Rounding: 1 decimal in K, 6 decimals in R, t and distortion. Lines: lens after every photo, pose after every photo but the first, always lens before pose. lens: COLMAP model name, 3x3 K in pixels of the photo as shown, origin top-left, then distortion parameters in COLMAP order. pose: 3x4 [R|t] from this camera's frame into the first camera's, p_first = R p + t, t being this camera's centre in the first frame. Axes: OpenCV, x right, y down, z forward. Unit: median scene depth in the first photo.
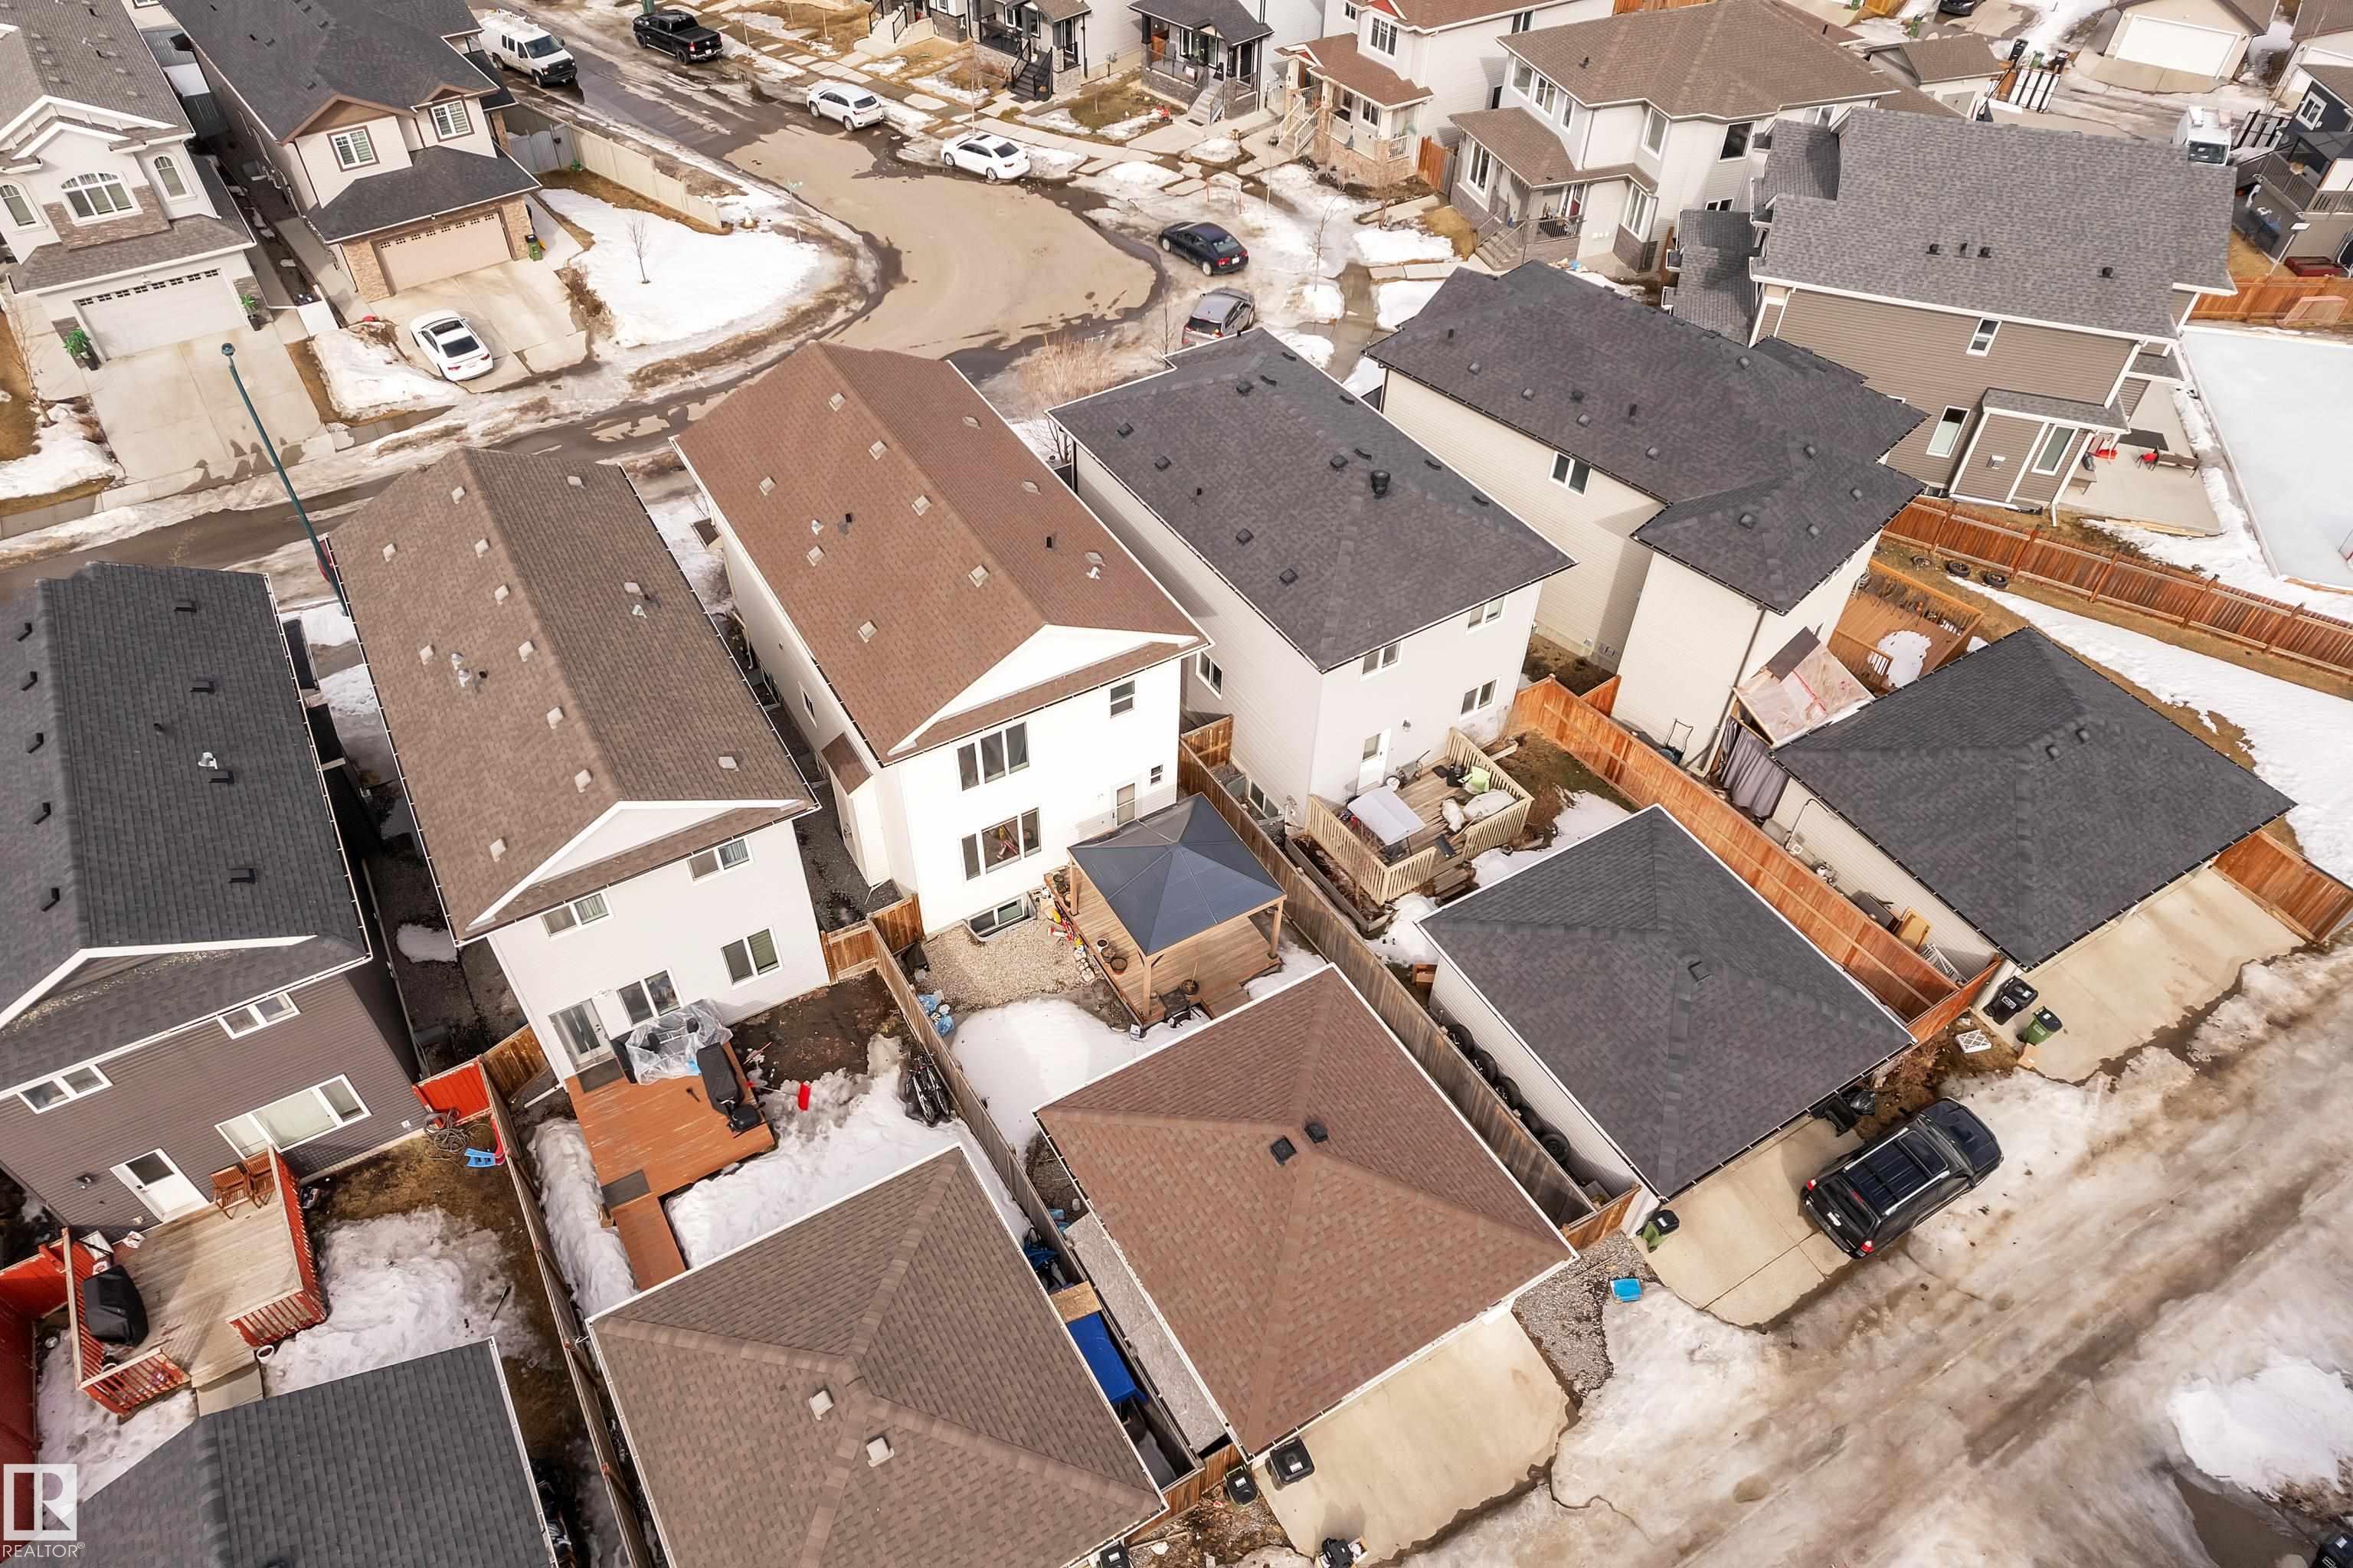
lens RADIAL K [[1499.8, 0, 1172.6], [0, 1499.8, 797.3], [0, 0, 1]] dist [-0.060808, 0.051354]
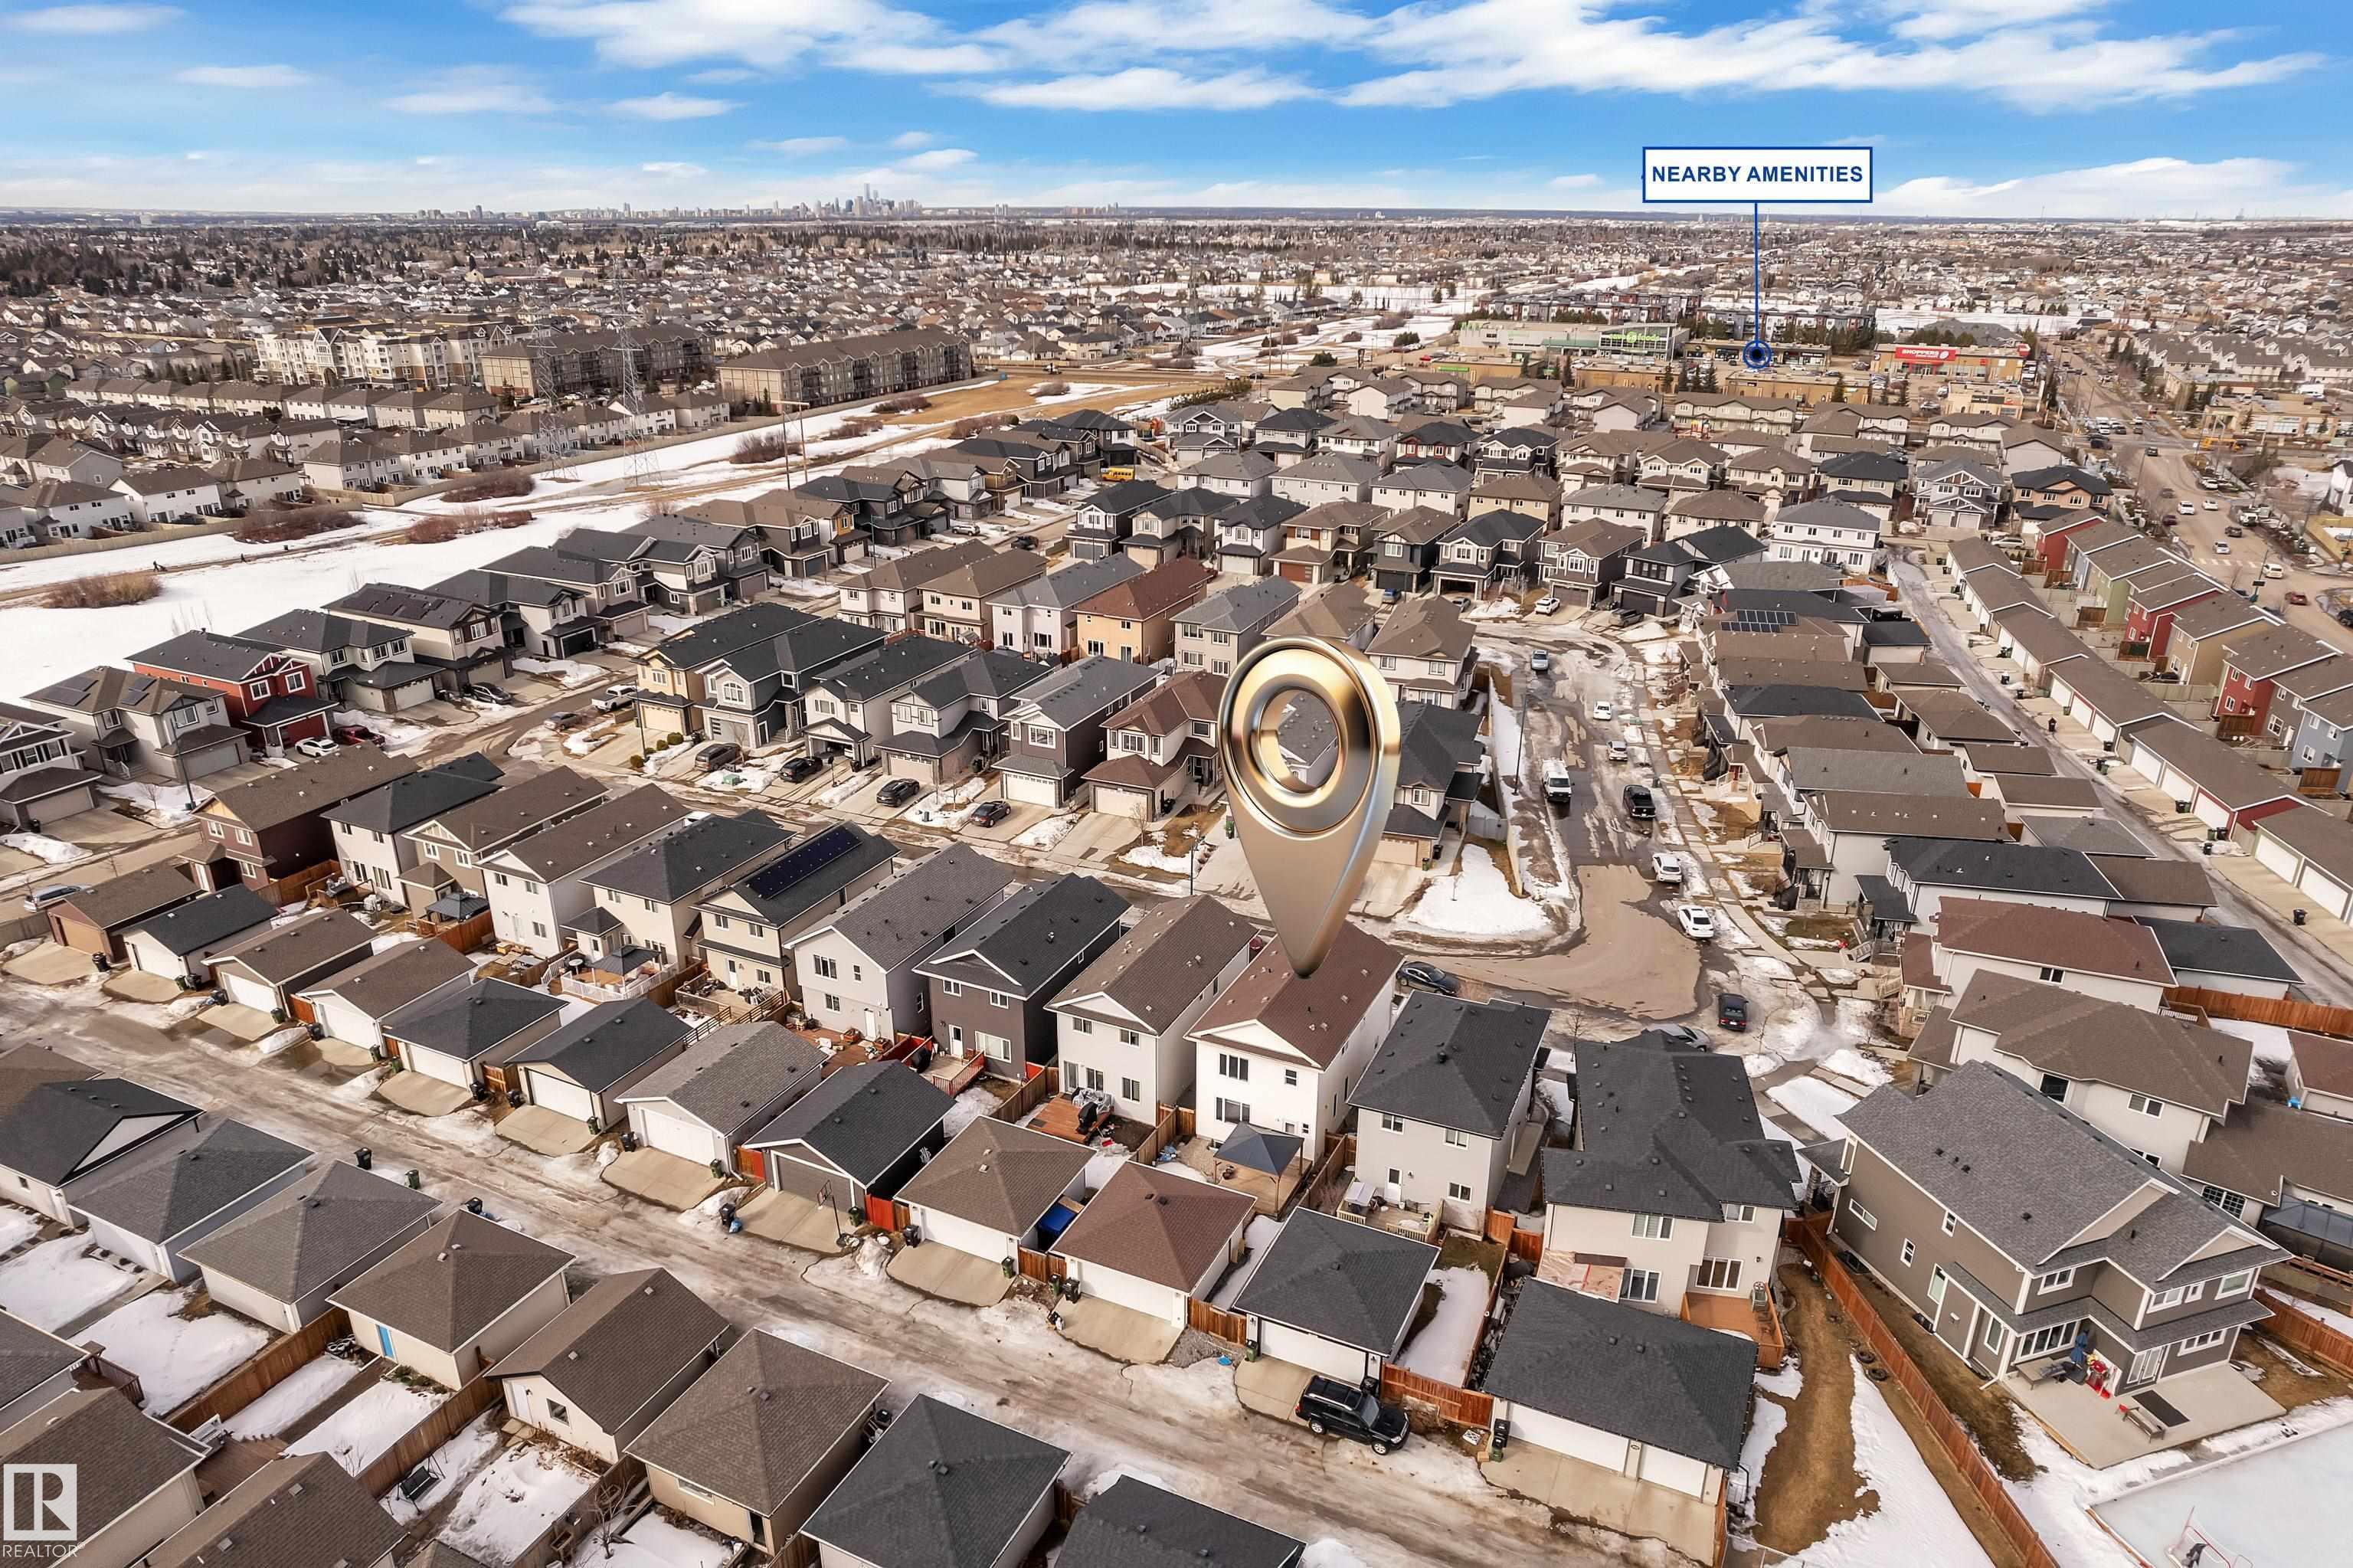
lens RADIAL K [[1499.8, 0, 1183.2], [0, 1499.8, 776.9], [0, 0, 1]] dist [-0.060808, 0.051354]
pose [[0.558967, 0.283957, -0.779054, 1.497117], [-0.592776, 0.793805, -0.135979, -0.020460], [0.579805, 0.537812, 0.612034, -0.741040]]
